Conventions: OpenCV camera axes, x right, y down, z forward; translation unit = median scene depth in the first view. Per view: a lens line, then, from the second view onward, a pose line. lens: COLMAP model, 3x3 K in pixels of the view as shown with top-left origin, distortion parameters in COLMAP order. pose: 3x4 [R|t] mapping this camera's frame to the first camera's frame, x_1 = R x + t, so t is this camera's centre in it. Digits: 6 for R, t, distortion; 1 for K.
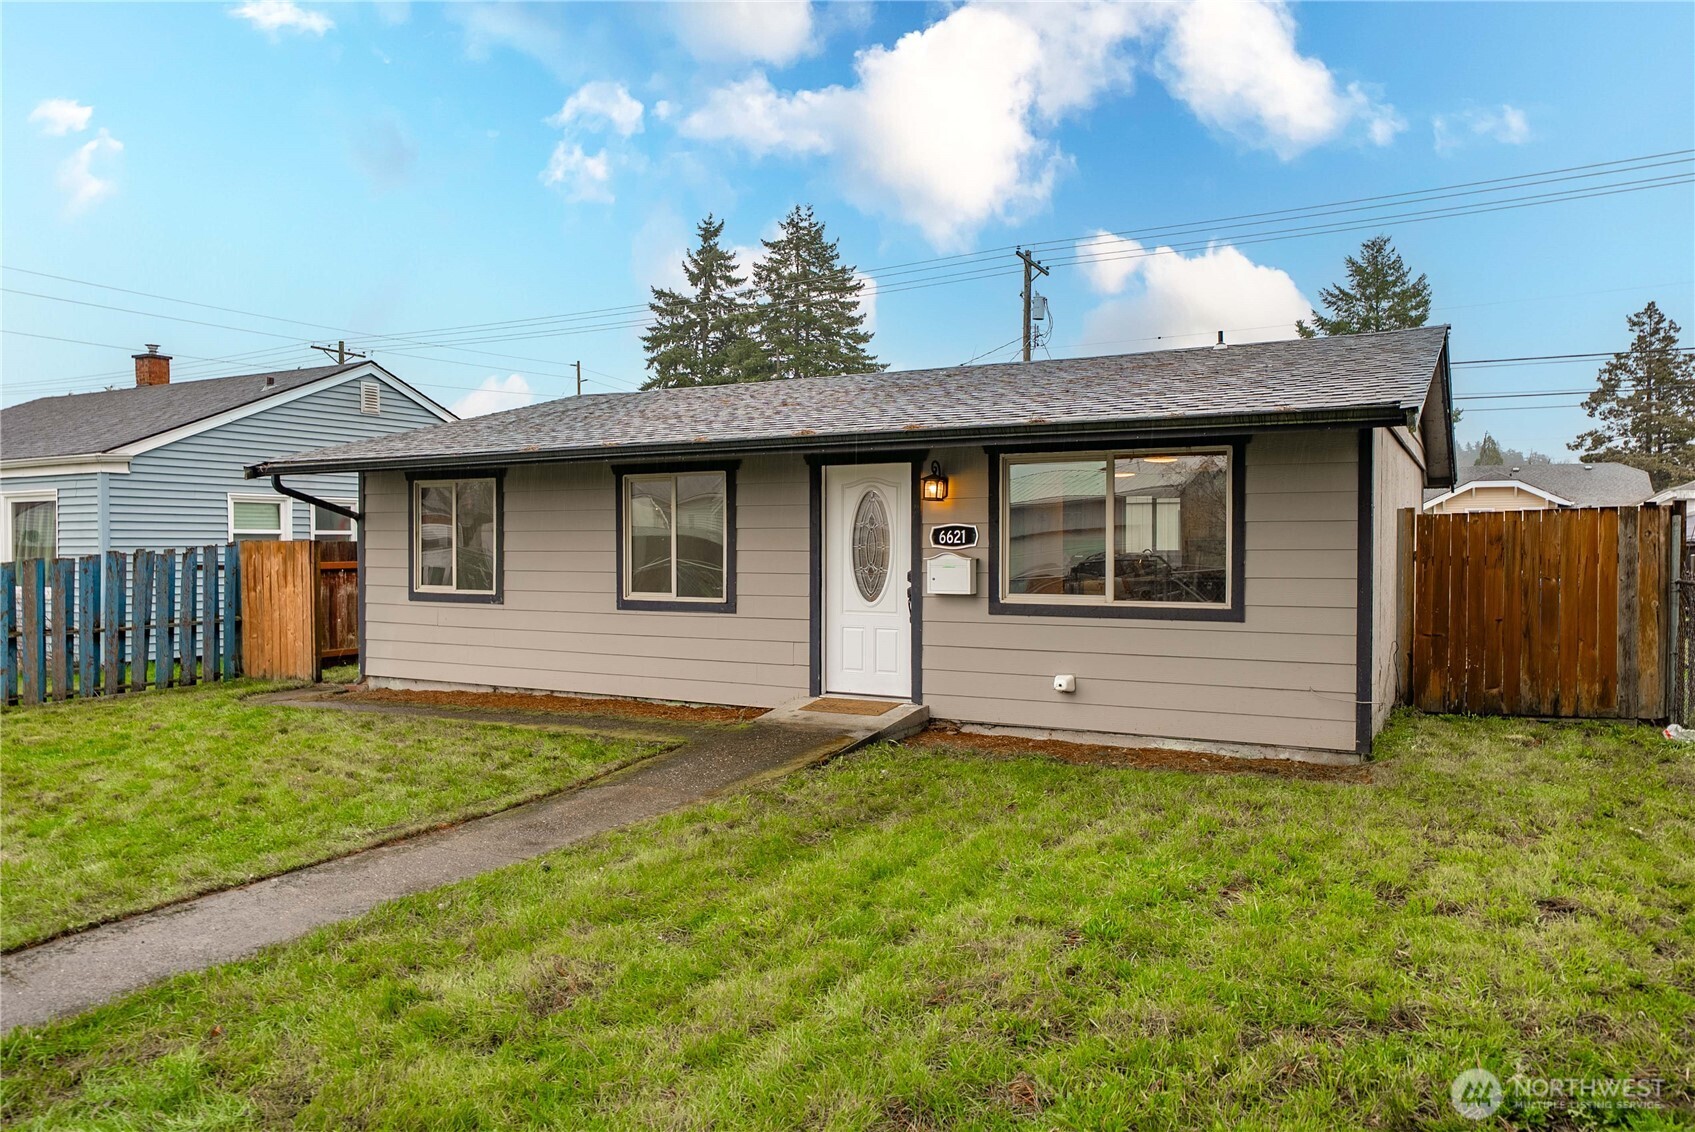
lens RADIAL K [[1164.0, 0, 864.6], [0, 1164.0, 562.0], [0, 0, 1]] dist [-0.001733, -0.003951]
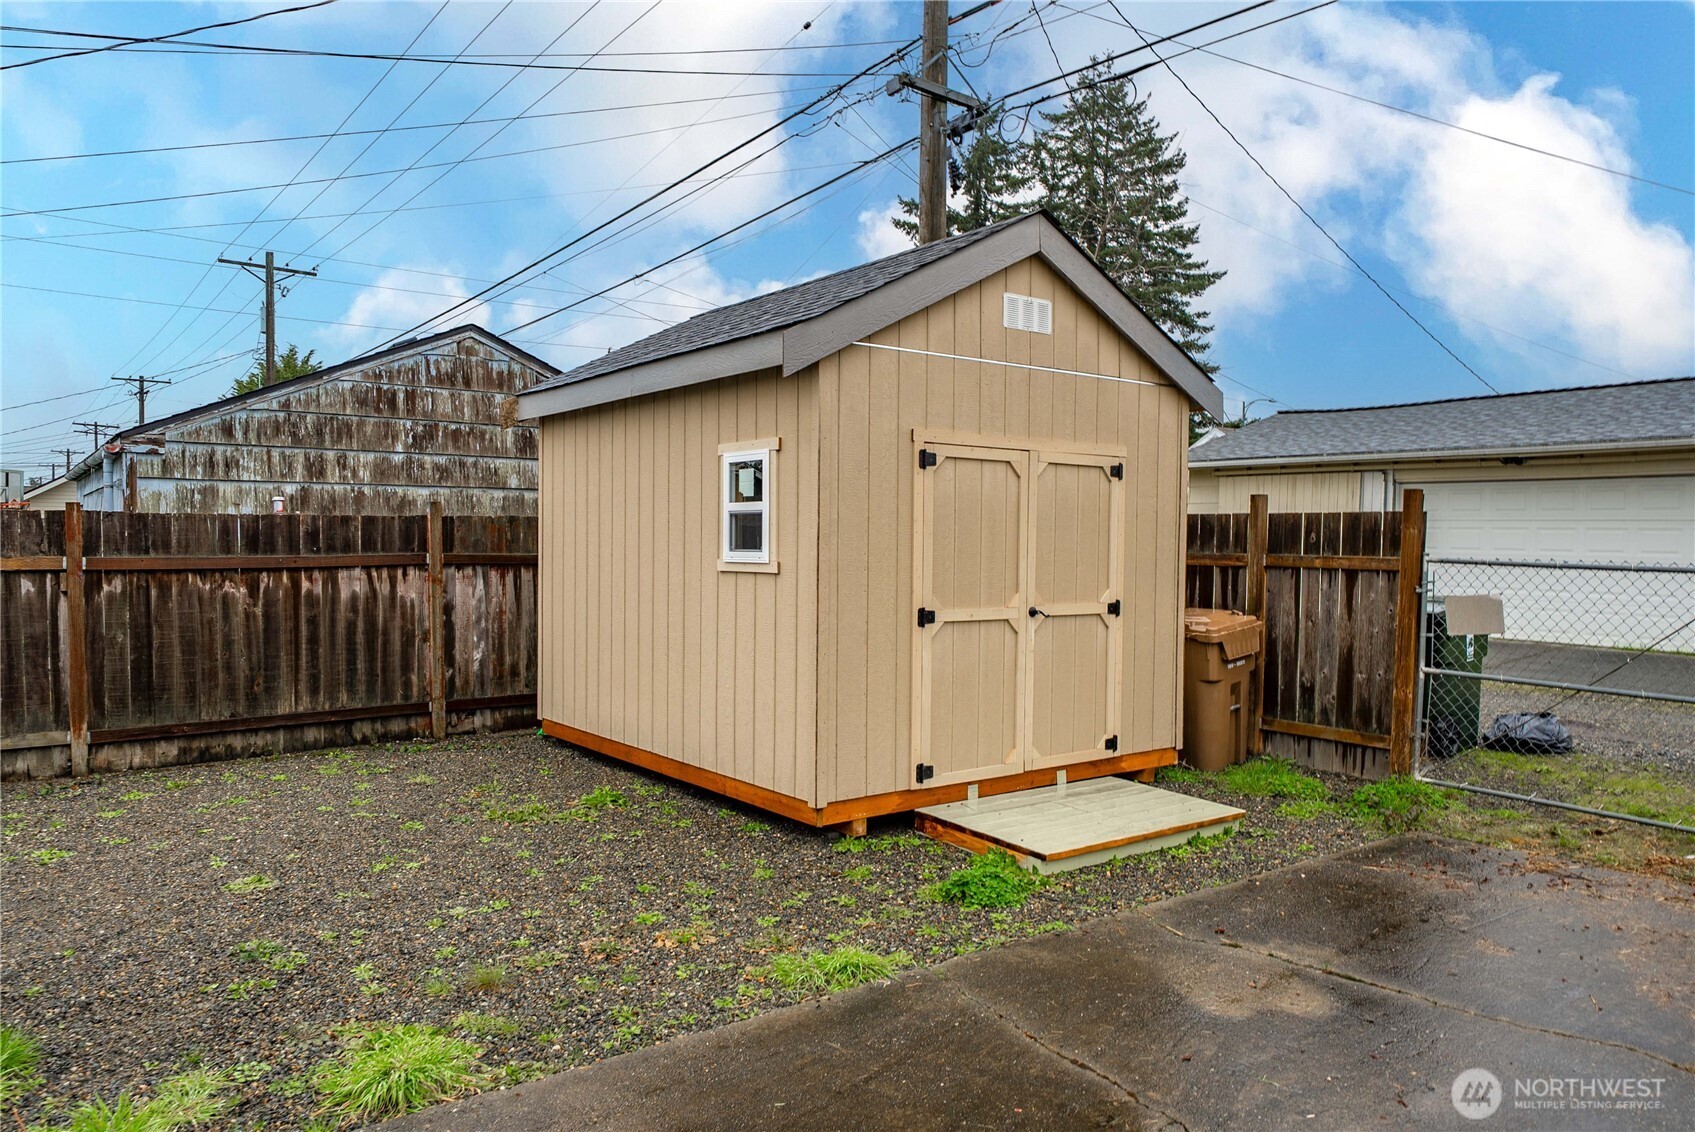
lens RADIAL K [[1140.1, 0, 847.6], [0, 1140.1, 571.8], [0, 0, 1]] dist [-0.005515, 0.006915]
pose [[0.902078, 0.018768, -0.431164, 0.115024], [-0.013063, 0.999784, 0.016190, -0.005183], [0.431375, -0.008972, 0.902128, 0.326783]]
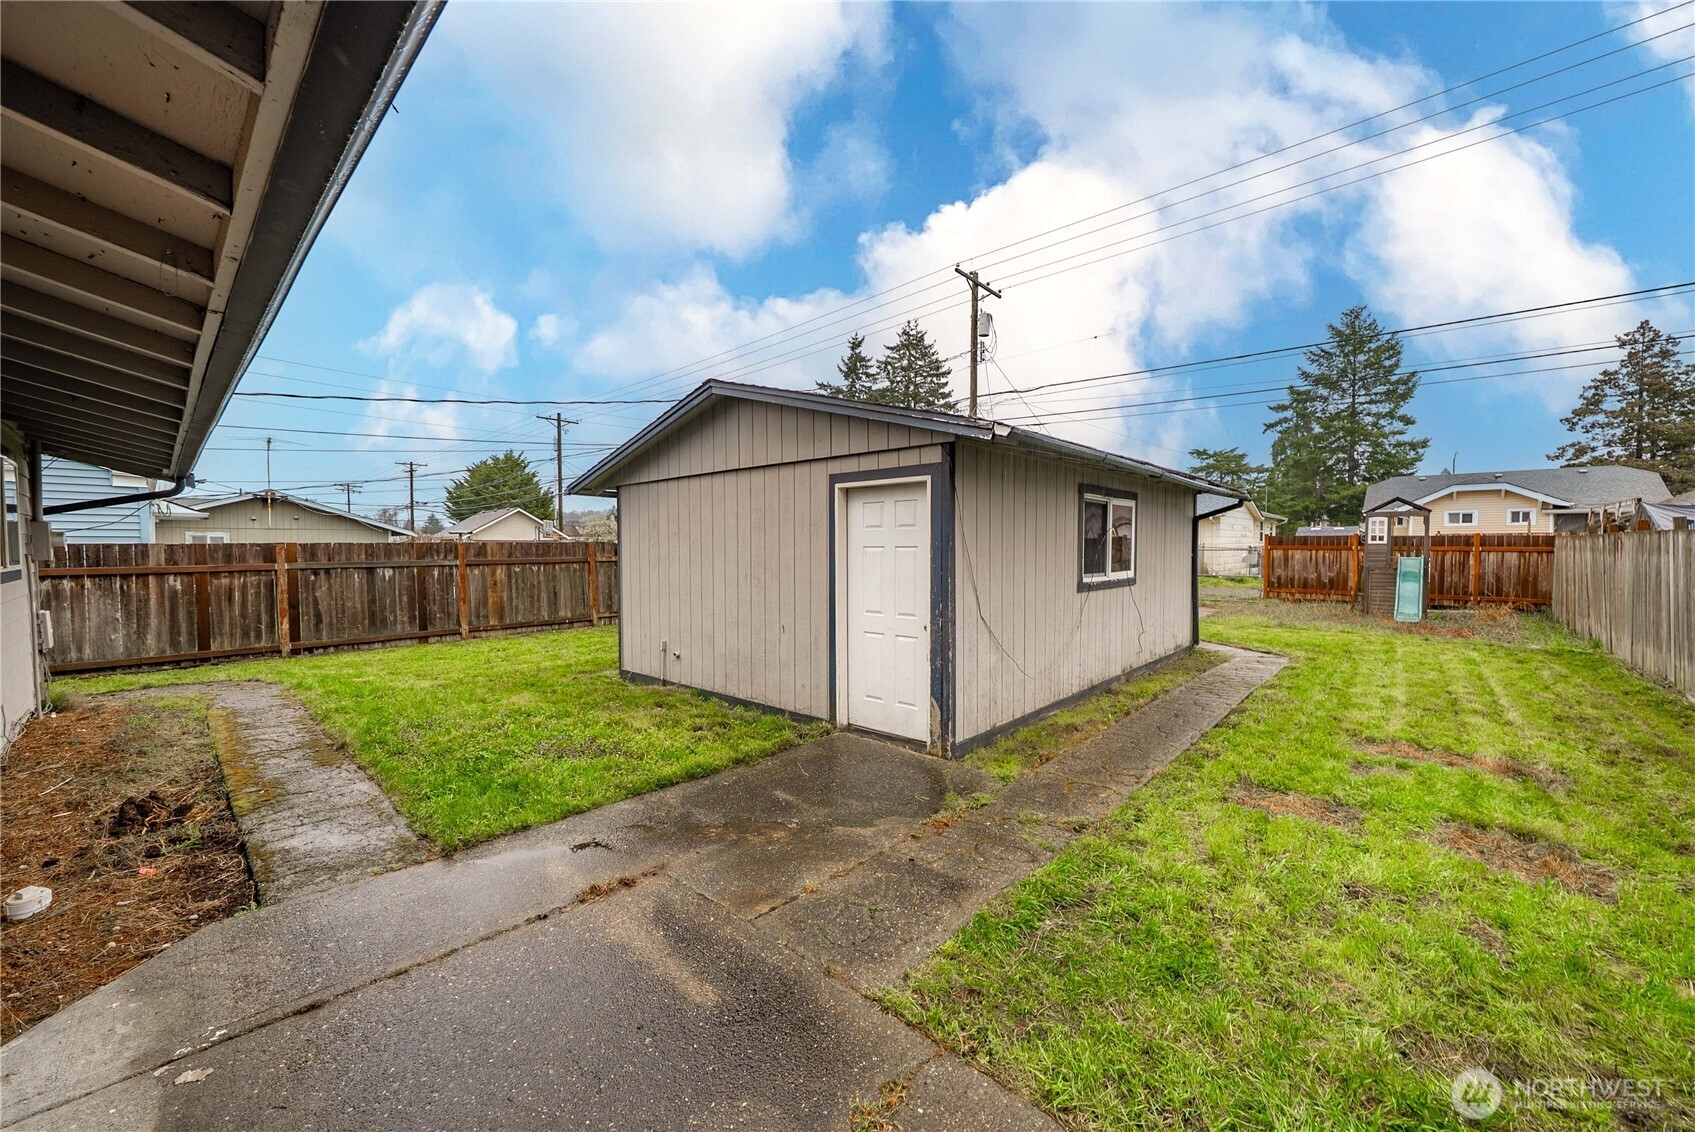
lens RADIAL K [[640.4, 0, 851.2], [0, 640.4, 567.3], [0, 0, 1]] dist [-0.006014, 0.000308]
pose [[0.968472, 0.005337, -0.249065, 0.081626], [-0.000586, 0.999817, 0.019146, -0.002967], [0.249122, -0.018396, 0.968297, 0.180785]]
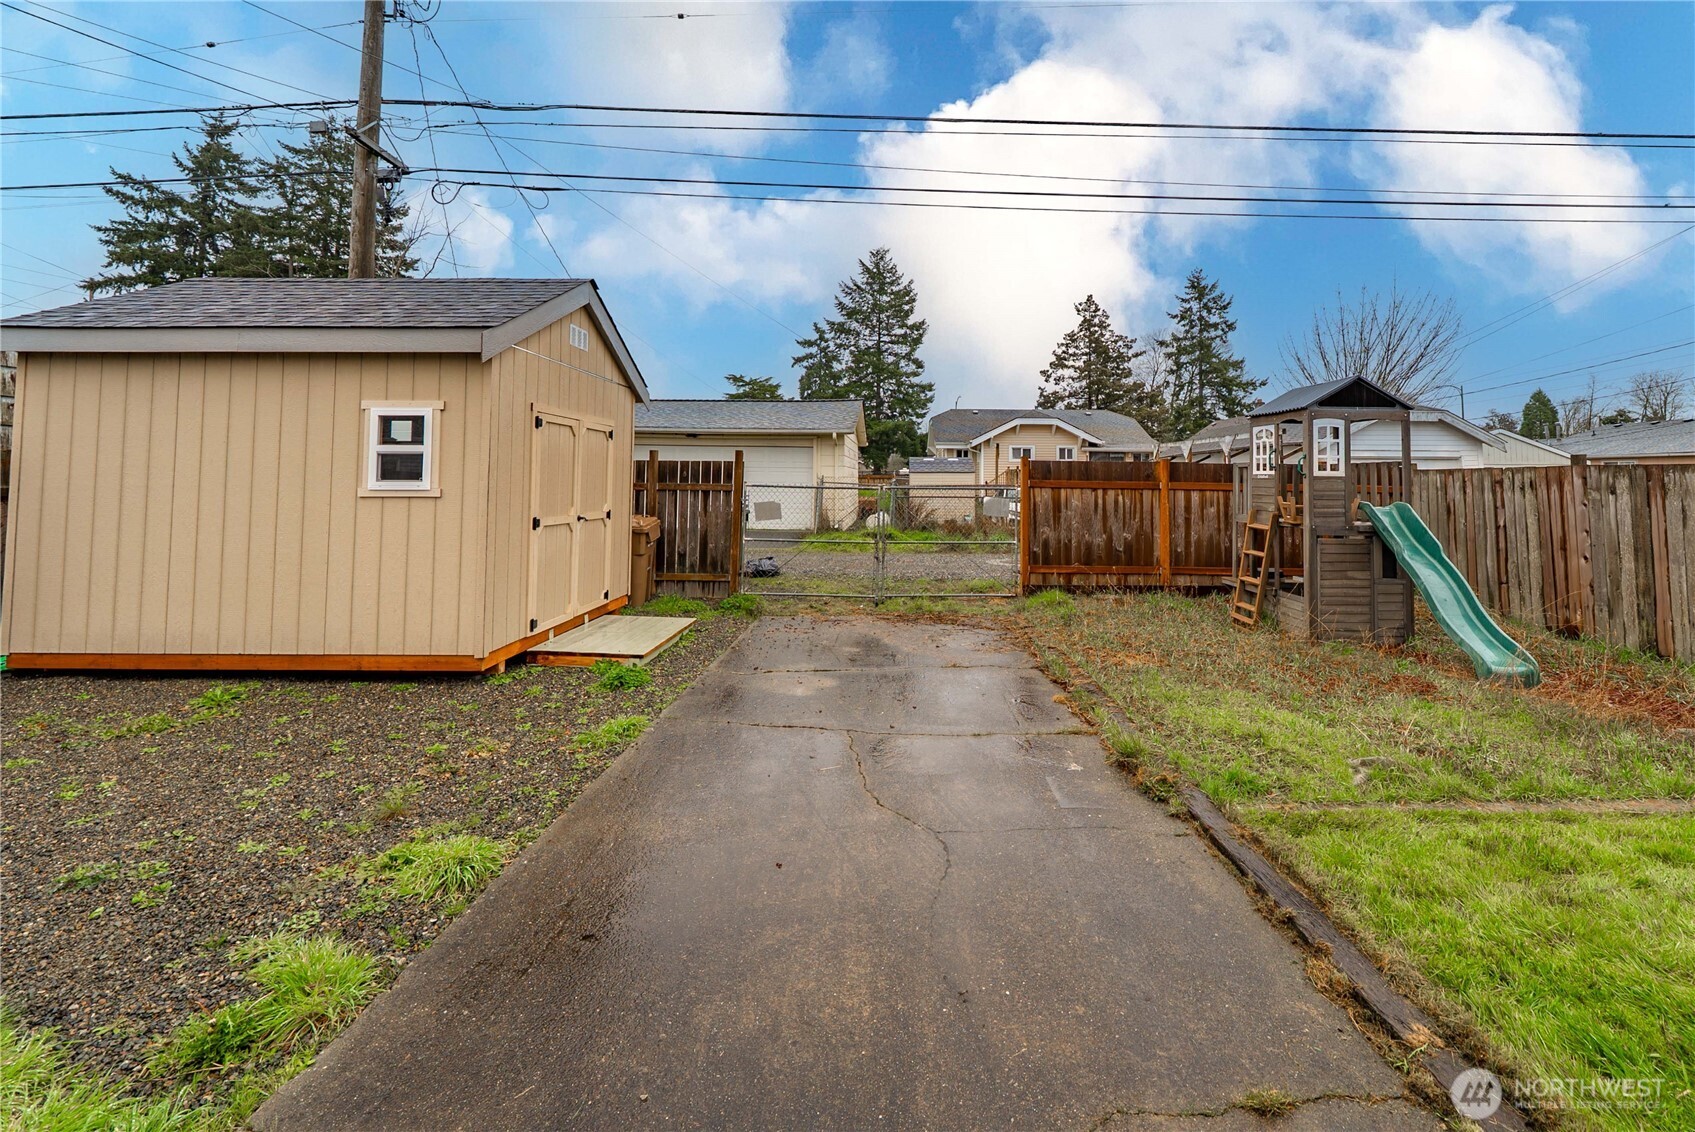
lens RADIAL K [[709.8, 0, 884.2], [0, 709.8, 452.3], [0, 0, 1]] dist [-0.005080, -0.001021]
pose [[0.888542, 0.023824, 0.458175, 0.087350], [0.001063, 0.998541, -0.053982, -0.004396], [-0.458793, 0.048452, 0.887221, 0.316235]]
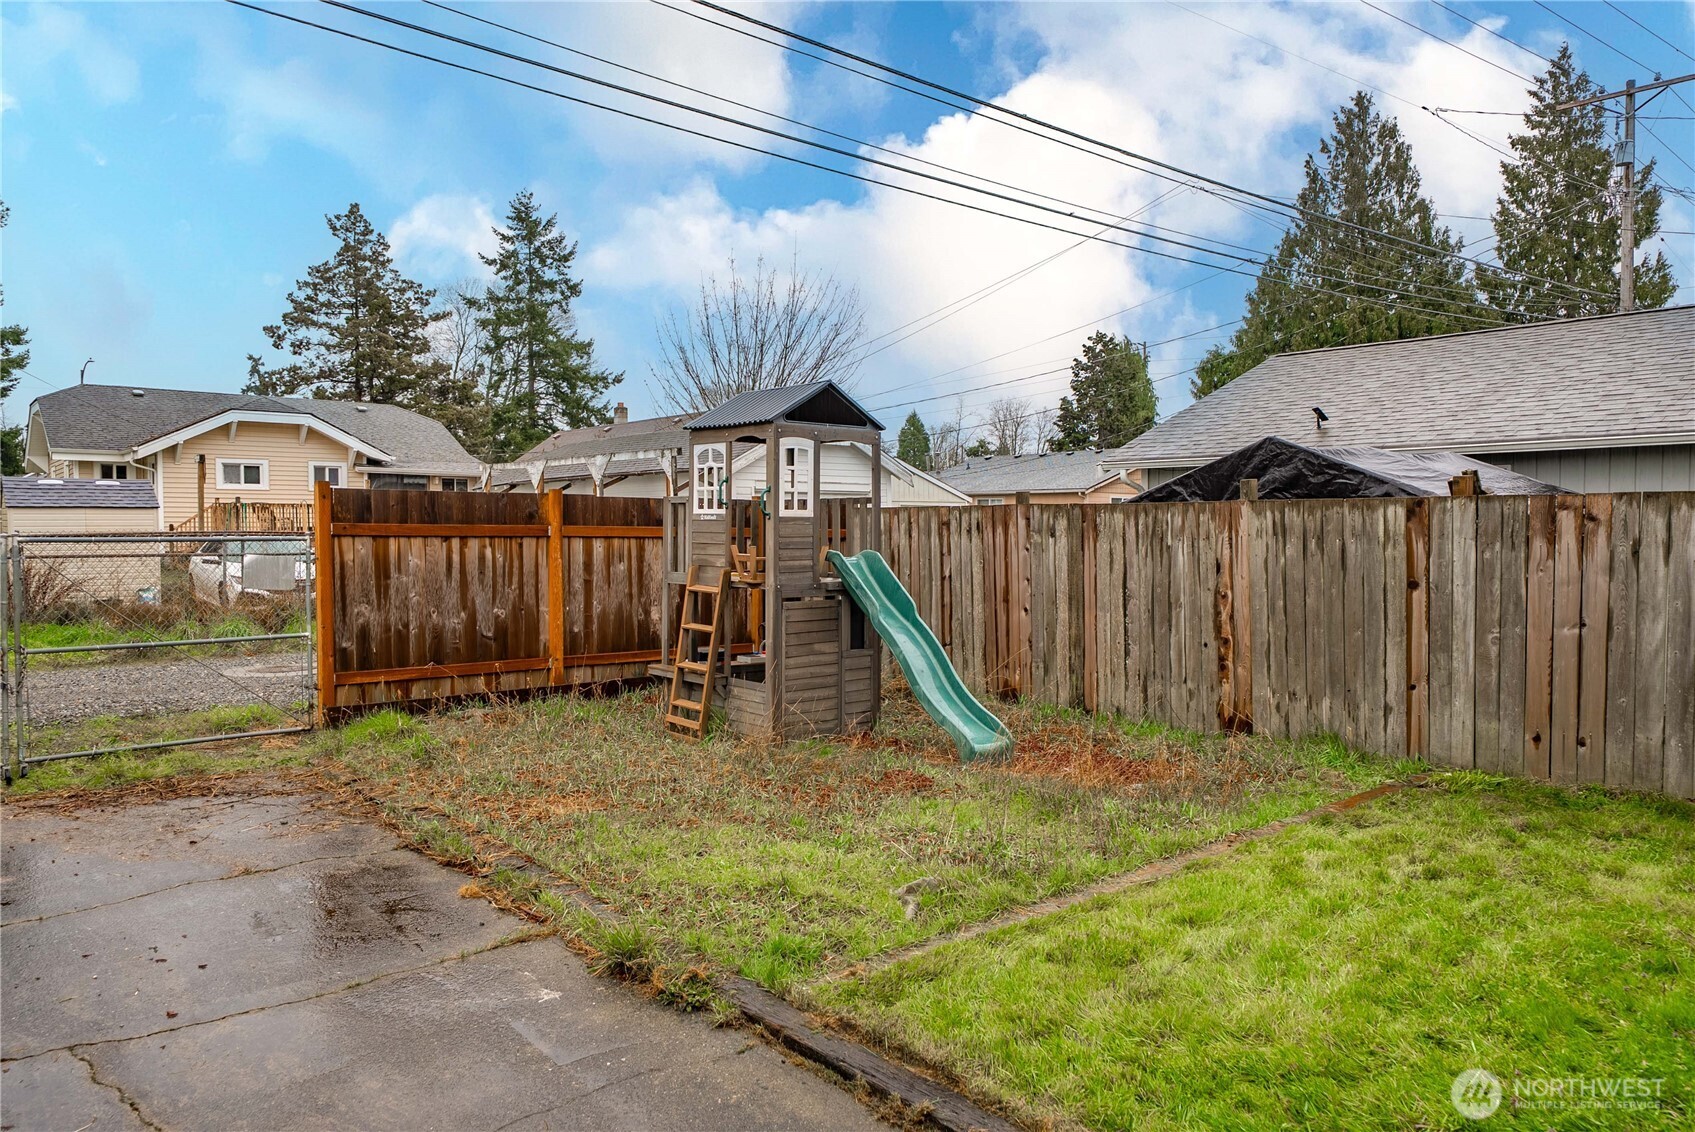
lens RADIAL K [[1140.1, 0, 838.9], [0, 1140.1, 570.8], [0, 0, 1]] dist [-0.005515, 0.006915]
pose [[0.389592, -0.036397, 0.920268, 0.083450], [0.013231, 0.999337, 0.033923, -0.004640], [-0.920892, -0.001040, 0.389816, 0.324210]]
